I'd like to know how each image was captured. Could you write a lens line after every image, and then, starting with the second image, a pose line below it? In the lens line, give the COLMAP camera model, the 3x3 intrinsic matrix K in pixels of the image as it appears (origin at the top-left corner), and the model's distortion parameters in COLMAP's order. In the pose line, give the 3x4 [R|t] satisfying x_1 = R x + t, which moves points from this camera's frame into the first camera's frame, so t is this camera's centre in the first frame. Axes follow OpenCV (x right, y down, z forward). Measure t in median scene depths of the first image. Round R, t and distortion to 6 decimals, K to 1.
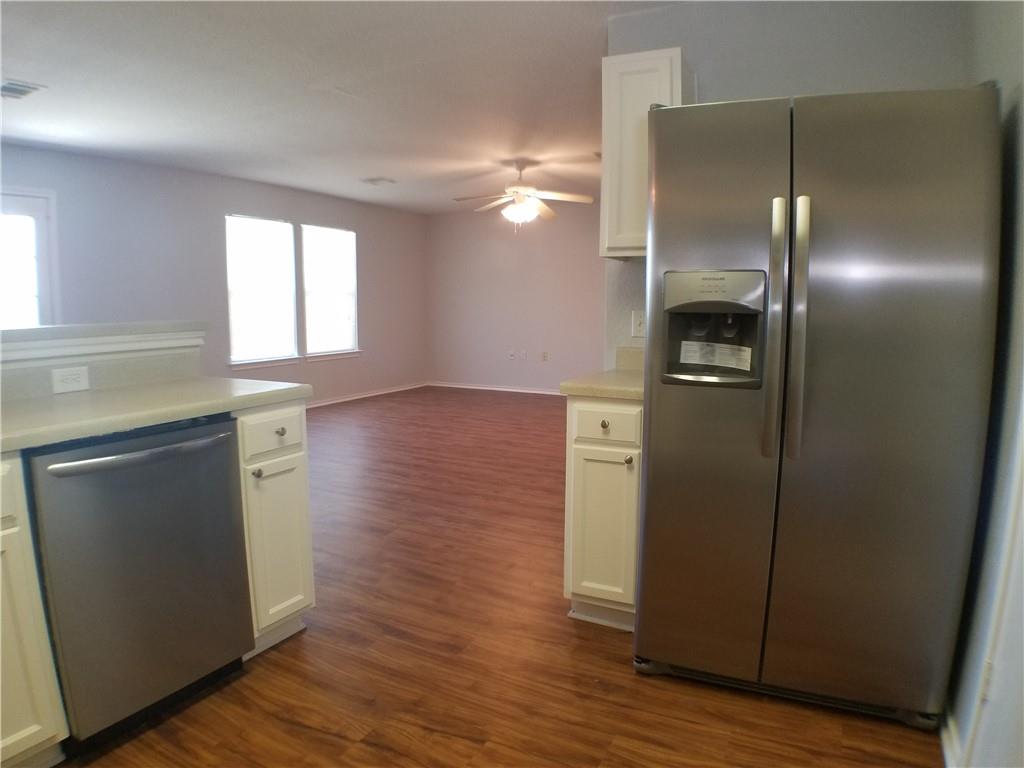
lens RADIAL K [[611.3, 0, 512.0], [0, 611.3, 384.0], [0, 0, 1]] dist [-0.137416, 0.018452]
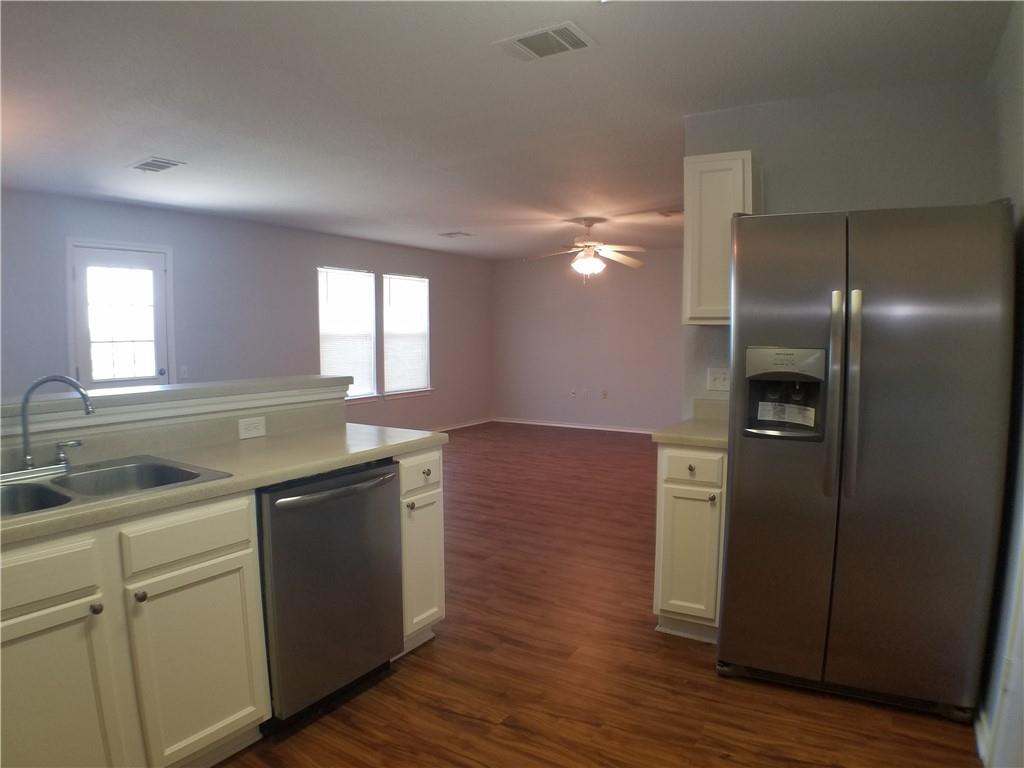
lens RADIAL K [[611.3, 0, 512.0], [0, 611.3, 384.0], [0, 0, 1]] dist [-0.137416, 0.018452]
pose [[0.997361, 0.002578, -0.072552, -0.125015], [-0.006256, 0.998704, -0.050512, -0.039865], [0.072327, 0.050833, 0.996085, -0.242616]]
